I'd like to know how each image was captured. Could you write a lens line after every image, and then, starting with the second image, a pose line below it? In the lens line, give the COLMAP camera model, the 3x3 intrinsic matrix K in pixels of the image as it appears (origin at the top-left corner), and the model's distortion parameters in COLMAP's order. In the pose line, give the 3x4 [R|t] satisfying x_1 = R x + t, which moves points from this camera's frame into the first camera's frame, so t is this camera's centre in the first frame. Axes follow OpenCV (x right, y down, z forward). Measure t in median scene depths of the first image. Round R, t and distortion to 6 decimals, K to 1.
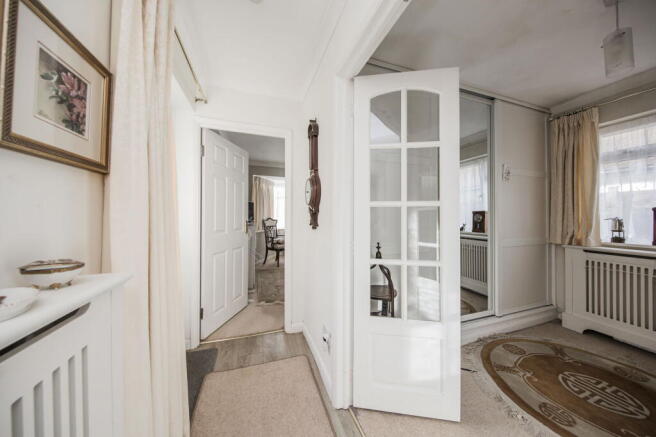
lens RADIAL K [[208.3, 0, 329.1], [0, 208.3, 218.0], [0, 0, 1]] dist [-0.001200, -0.000317]
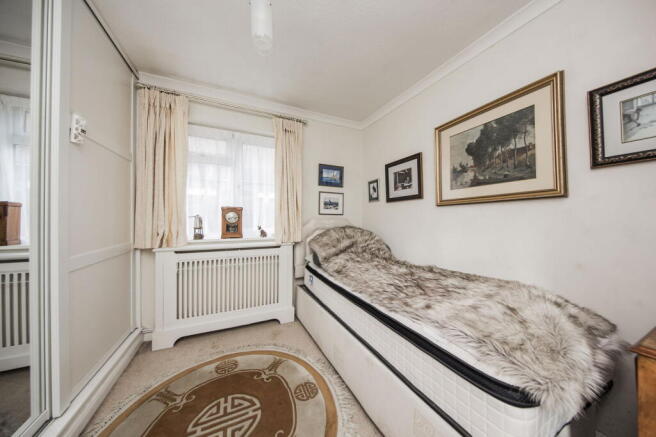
lens RADIAL K [[208.3, 0, 328.3], [0, 208.3, 216.8], [0, 0, 1]] dist [-0.001200, -0.000317]
pose [[-0.104885, 0.002333, 0.994482, 0.280484], [0.000961, 0.999997, -0.002245, 0.008469], [-0.994484, 0.000720, -0.104887, 0.453585]]
